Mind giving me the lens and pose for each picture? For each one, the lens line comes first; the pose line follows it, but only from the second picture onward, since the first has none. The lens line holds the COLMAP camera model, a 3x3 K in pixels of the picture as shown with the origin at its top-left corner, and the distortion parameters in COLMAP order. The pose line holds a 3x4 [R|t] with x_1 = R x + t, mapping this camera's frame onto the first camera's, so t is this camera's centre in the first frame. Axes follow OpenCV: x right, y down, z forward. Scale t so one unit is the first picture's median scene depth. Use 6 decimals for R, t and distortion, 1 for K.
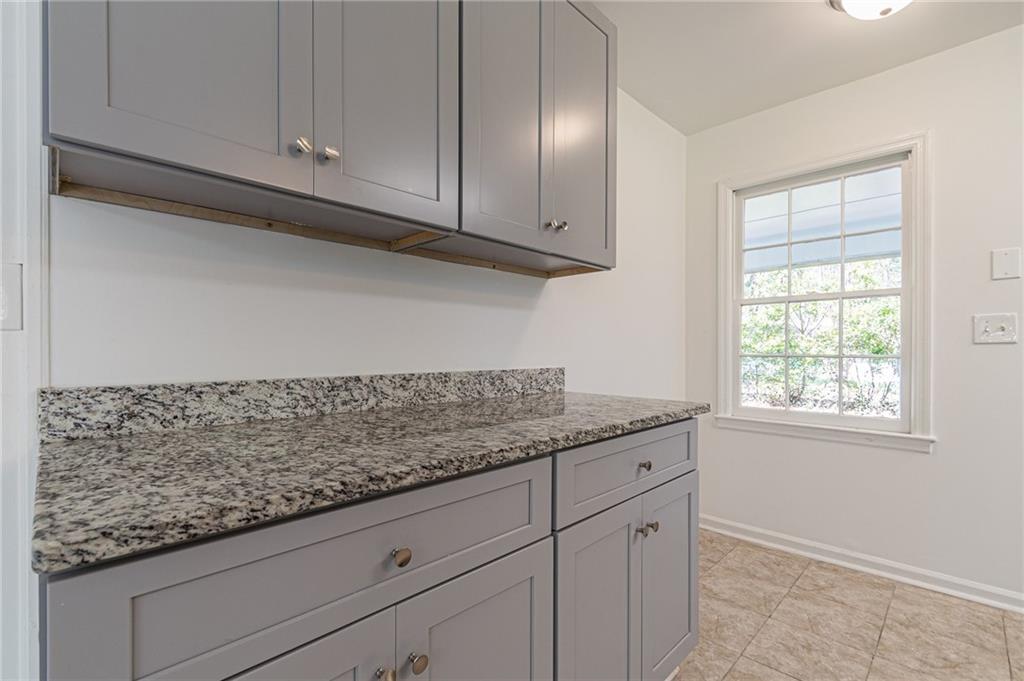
lens RADIAL K [[460.0, 0, 505.4], [0, 460.0, 351.9], [0, 0, 1]] dist [0.000940, 0.000285]
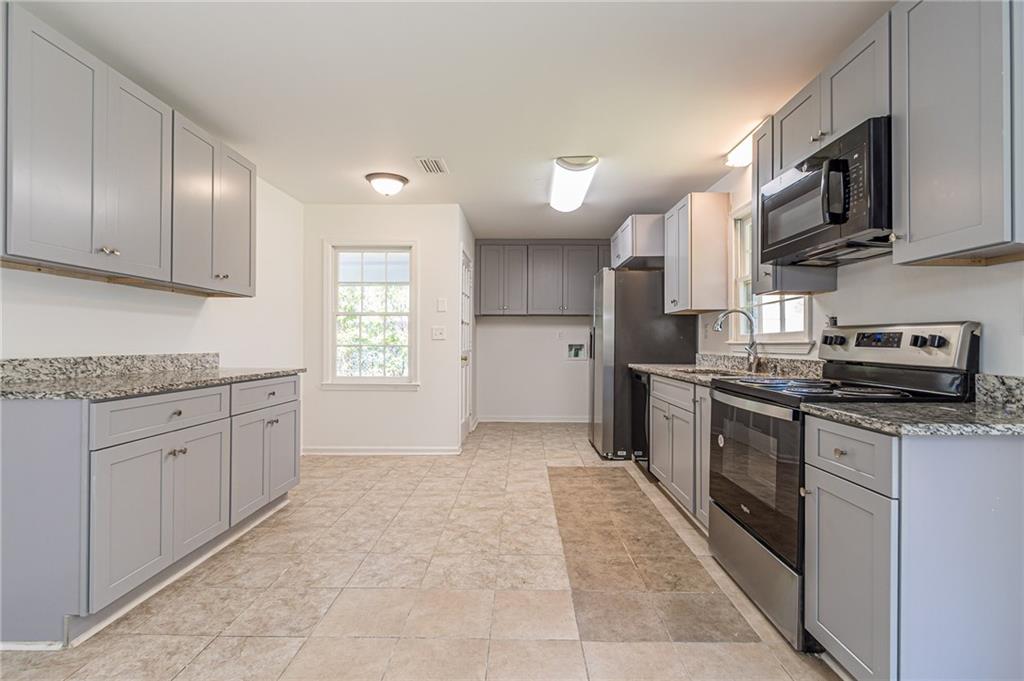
lens RADIAL K [[460.4, 0, 514.5], [0, 460.4, 341.8], [0, 0, 1]] dist [-0.000191, -0.000332]
pose [[0.718673, 0.004087, 0.695336, -0.363247], [0.000178, 0.999982, -0.006062, 0.007700], [-0.695348, 0.004480, 0.718659, -1.281053]]
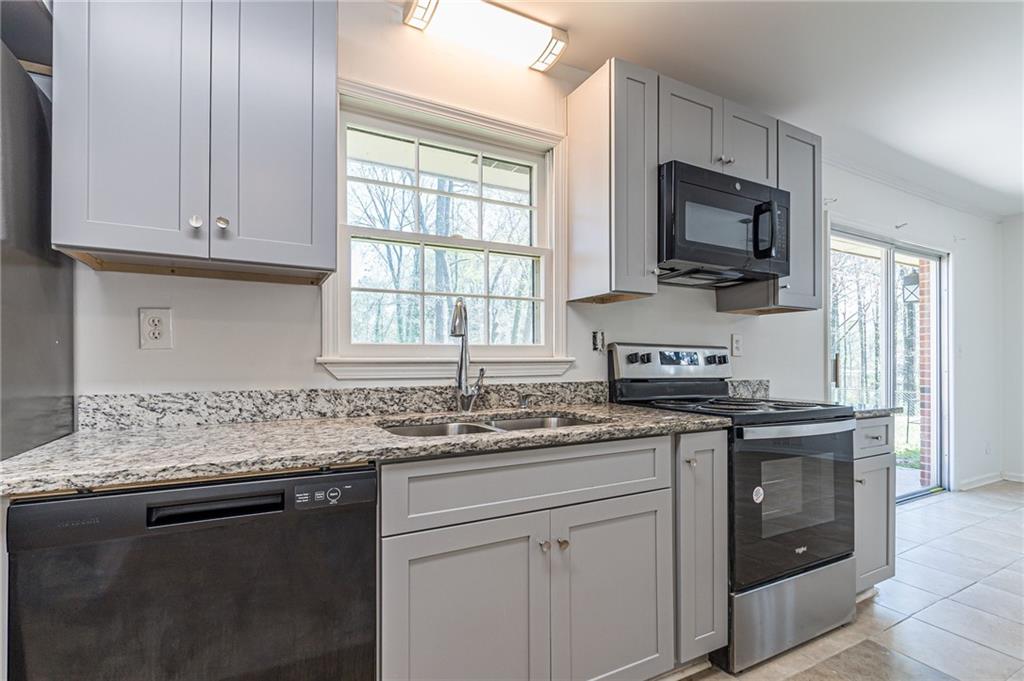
lens RADIAL K [[453.2, 0, 495.7], [0, 453.2, 357.0], [0, 0, 1]] dist [-0.000559, -0.000078]
pose [[-0.949038, 0.002901, 0.315150, 1.512715], [0.001976, 0.999993, -0.003253, -0.006355], [-0.315157, -0.002465, -0.949036, 0.655344]]
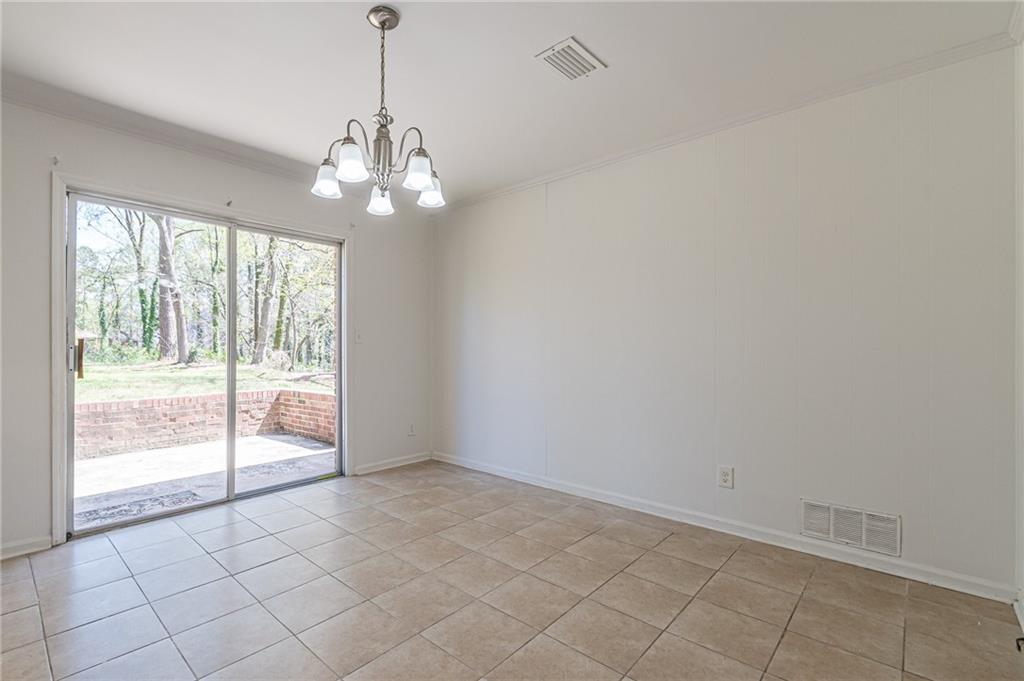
lens RADIAL K [[455.0, 0, 483.5], [0, 455.0, 345.9], [0, 0, 1]] dist [-0.000062, -0.000005]
pose [[-0.999633, -0.000619, -0.027096, -0.902477], [-0.000658, 0.999999, 0.001437, -0.000178], [0.027095, 0.001454, -0.999632, 0.001049]]
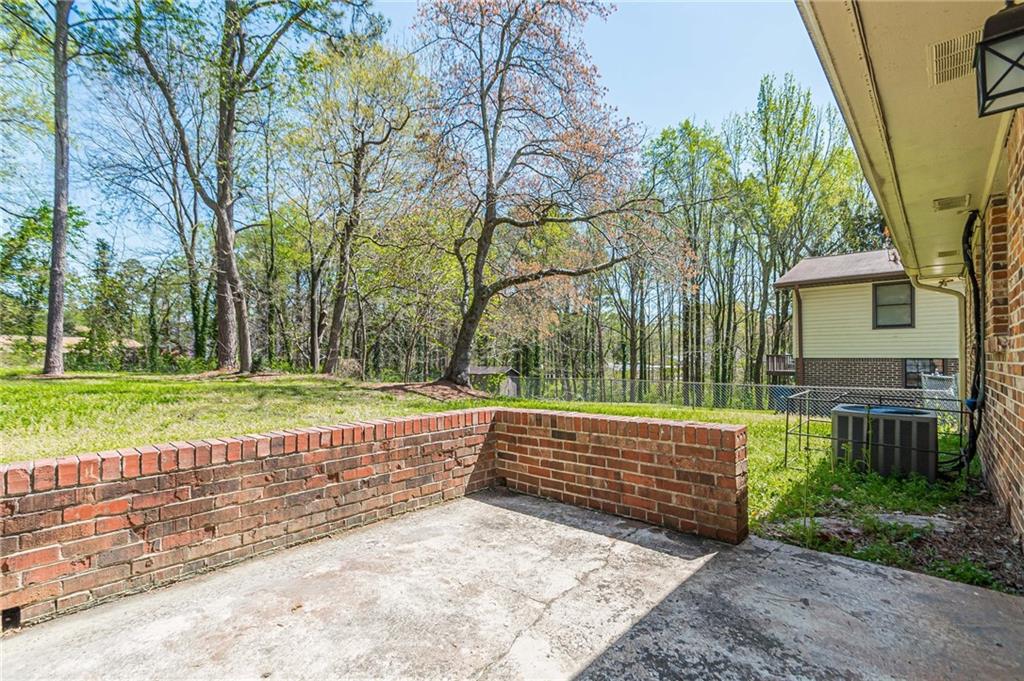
lens RADIAL K [[439.8, 0, 513.5], [0, 439.8, 360.7], [0, 0, 1]] dist [0.001272, 0.000133]
pose [[-0.999790, -0.002428, -0.020366, 0.905244], [-0.002543, 0.999981, 0.005631, 0.154072], [0.020352, 0.005682, -0.999777, -2.118067]]
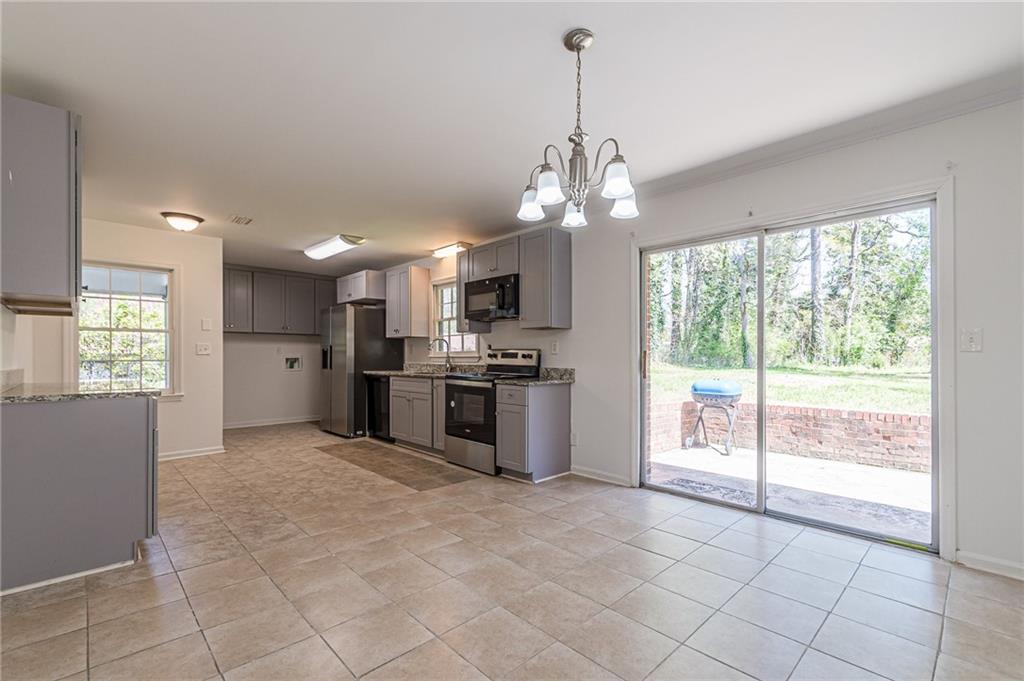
lens RADIAL K [[451.5, 0, 486.3], [0, 451.5, 361.8], [0, 0, 1]] dist [0.002729, 0.000260]
pose [[0.065439, -0.011189, 0.997794, -1.978437], [0.005040, 0.999928, 0.010882, 0.002244], [-0.997844, 0.004317, 0.065490, -1.089591]]
